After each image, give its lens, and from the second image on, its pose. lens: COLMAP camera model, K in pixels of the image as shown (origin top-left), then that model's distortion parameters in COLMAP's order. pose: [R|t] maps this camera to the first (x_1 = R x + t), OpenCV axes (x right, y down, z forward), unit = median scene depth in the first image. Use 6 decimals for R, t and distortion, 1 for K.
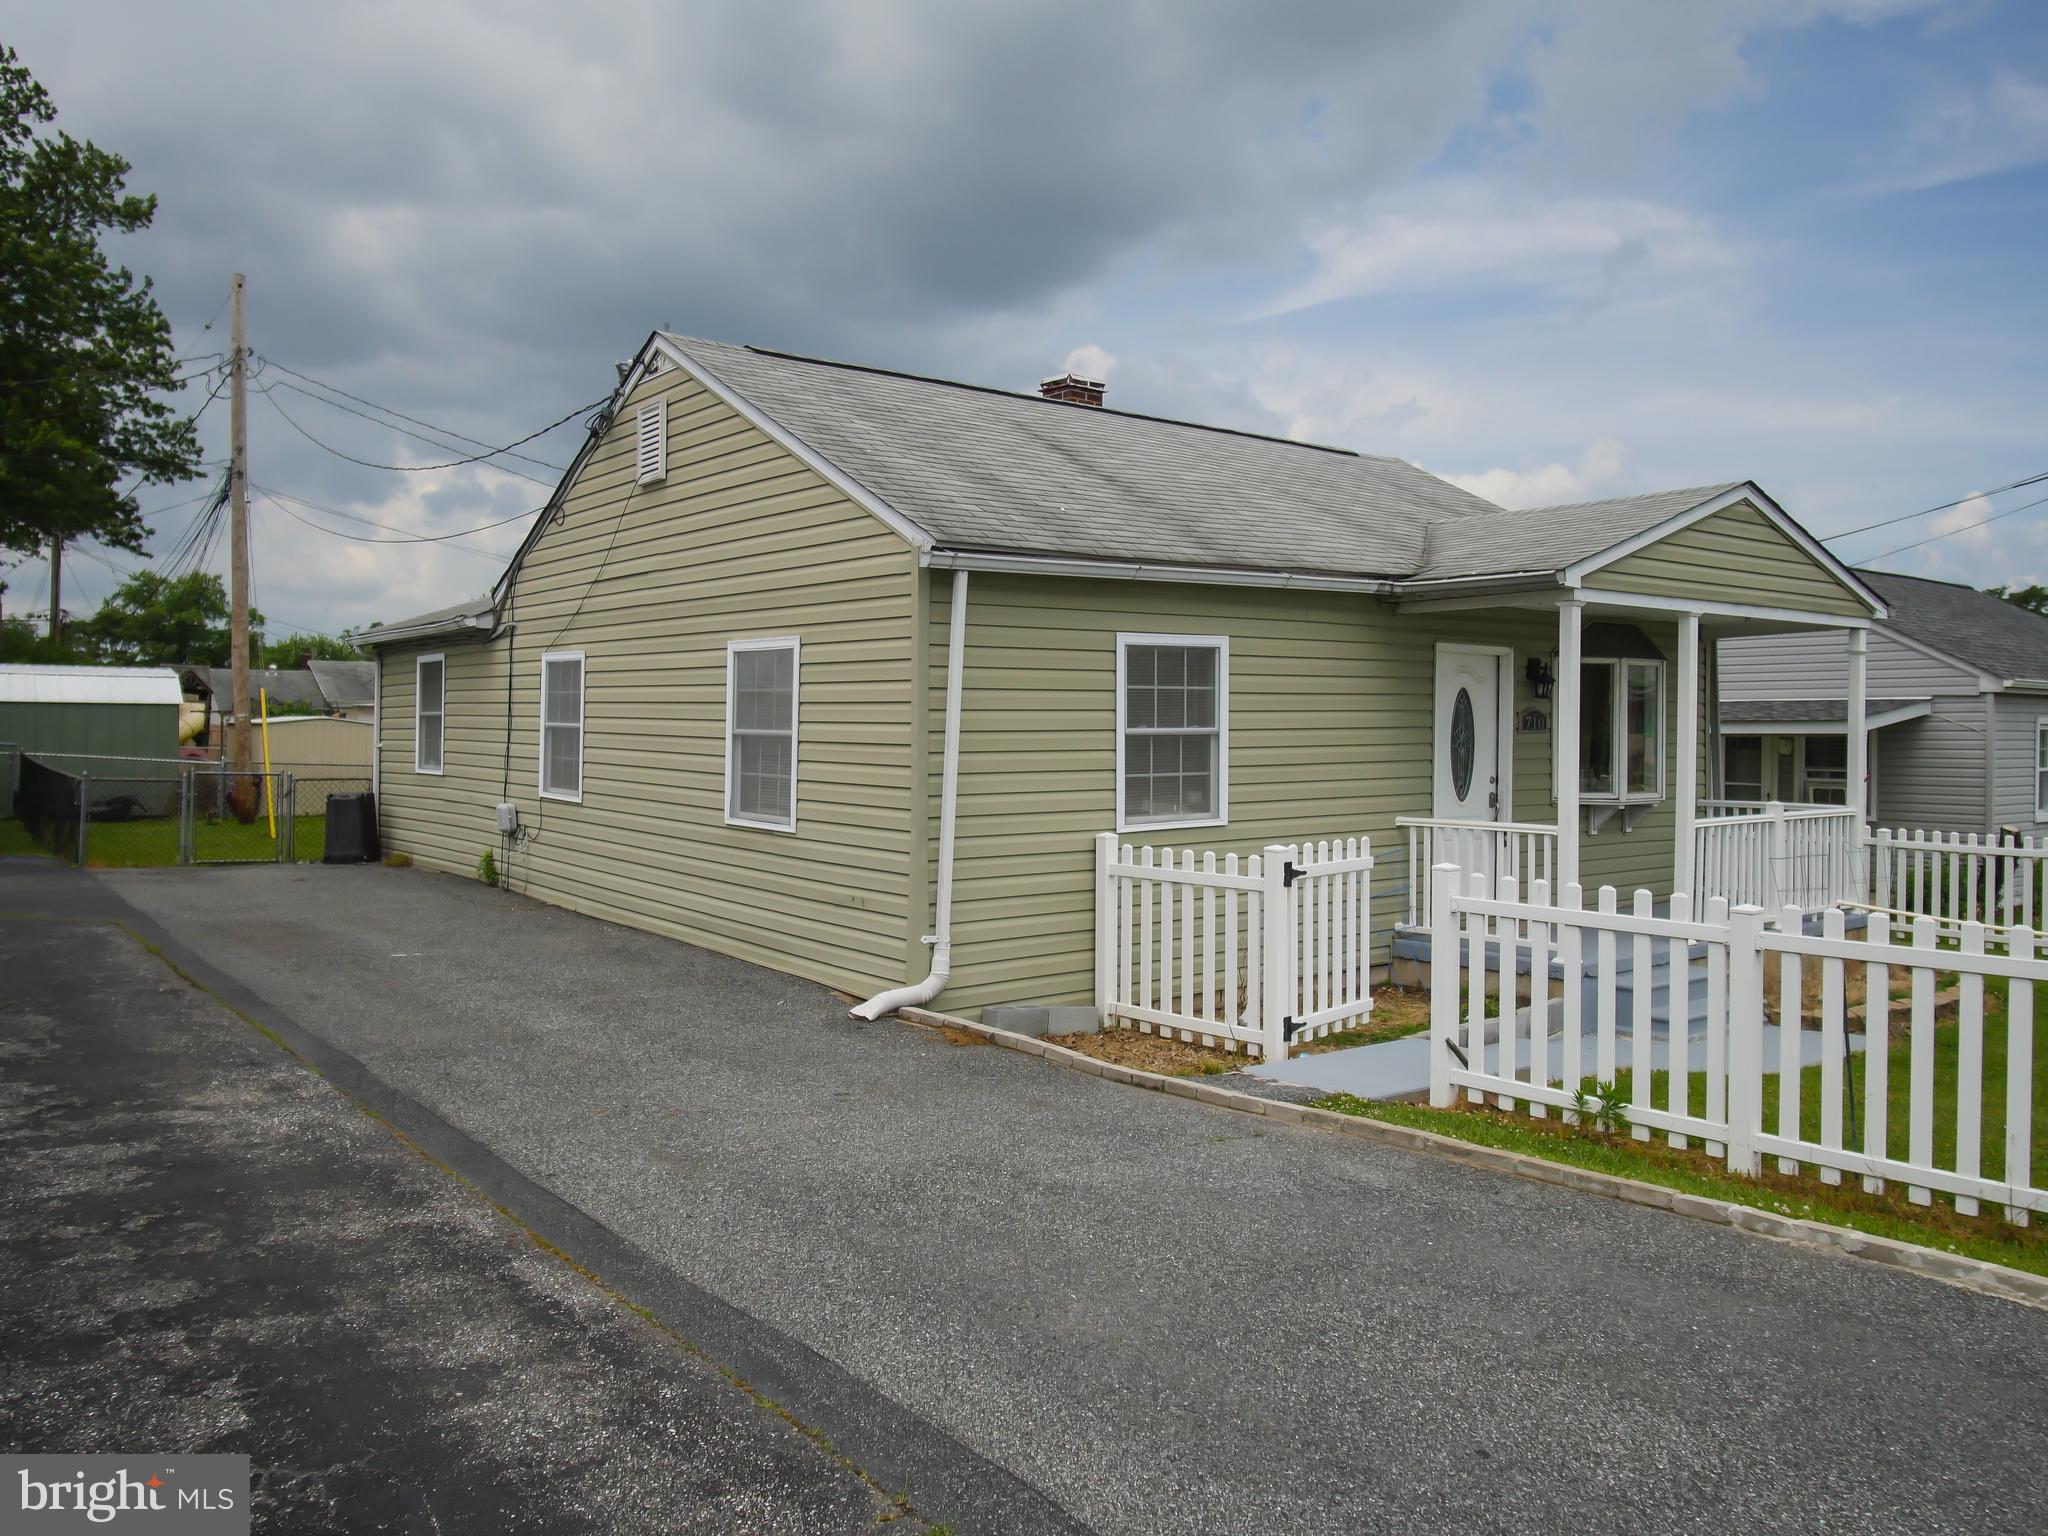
lens RADIAL K [[1515.6, 0, 1031.6], [0, 1515.6, 751.3], [0, 0, 1]] dist [-0.012721, -0.011247]
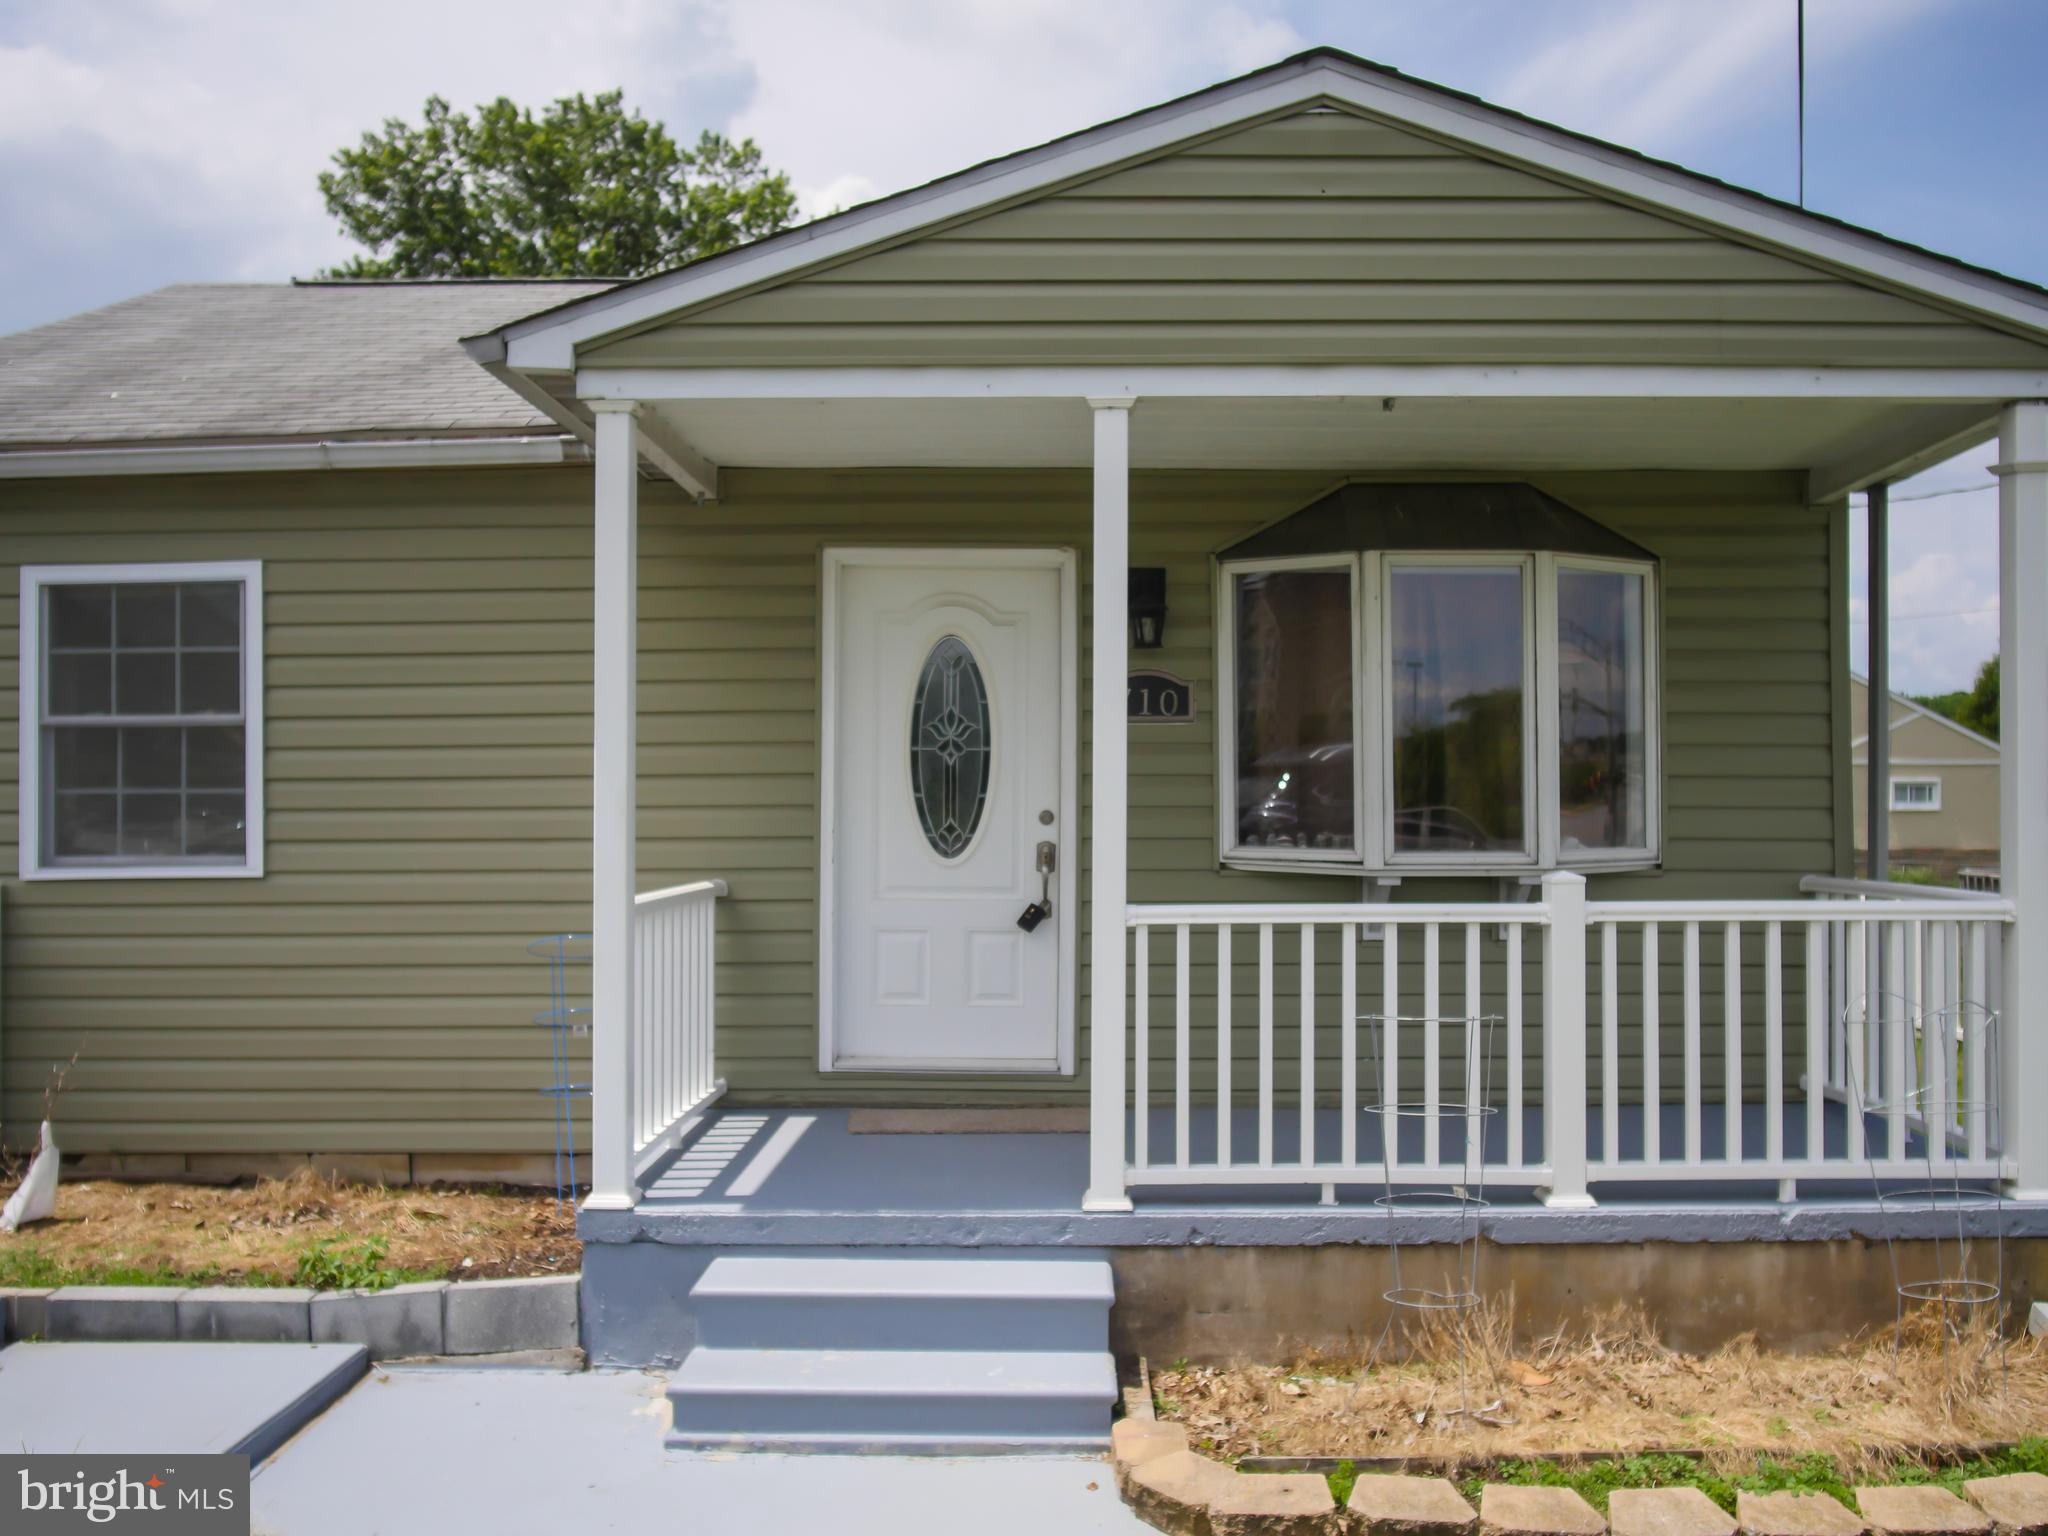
lens RADIAL K [[1515.6, 0, 1031.6], [0, 1515.6, 786.0], [0, 0, 1]] dist [-0.012721, -0.011247]
pose [[0.779751, -0.009025, -0.626025, 0.645771], [-0.006678, 0.999719, -0.022731, 0.021334], [0.626054, 0.021905, 0.779472, 0.633920]]
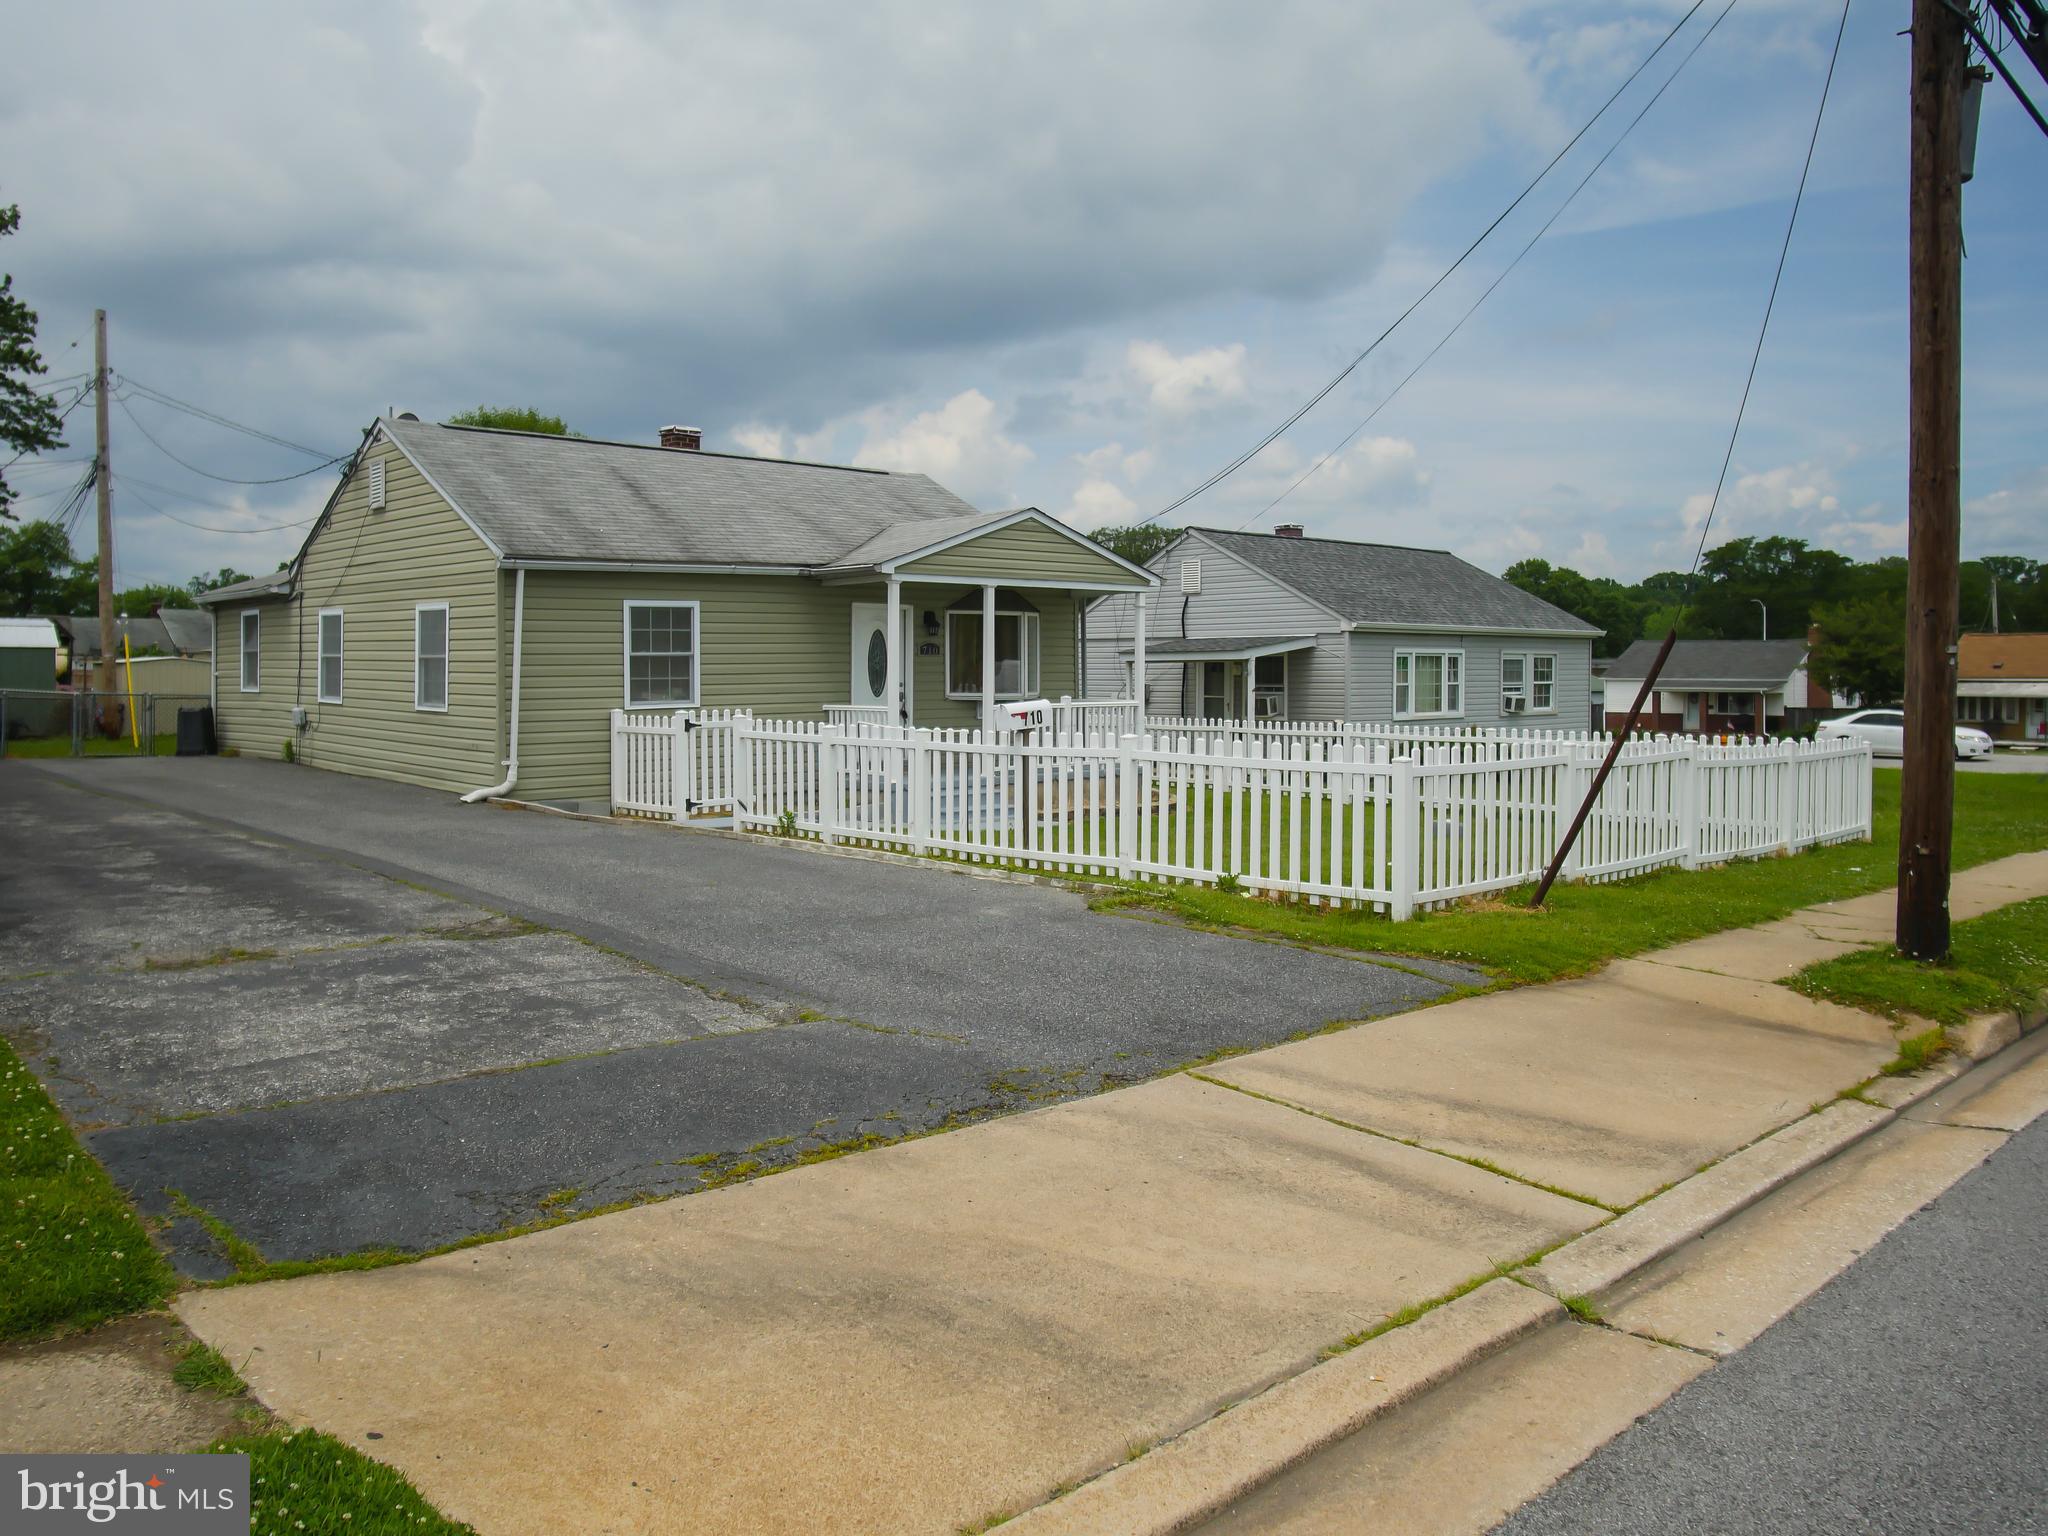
lens RADIAL K [[1515.6, 0, 1033.4], [0, 1515.6, 709.6], [0, 0, 1]] dist [-0.012721, -0.011247]
pose [[0.996884, -0.008762, 0.078397, 0.332401], [0.007987, 0.999916, 0.010196, 0.031993], [-0.078480, -0.009538, 0.996870, -0.706934]]
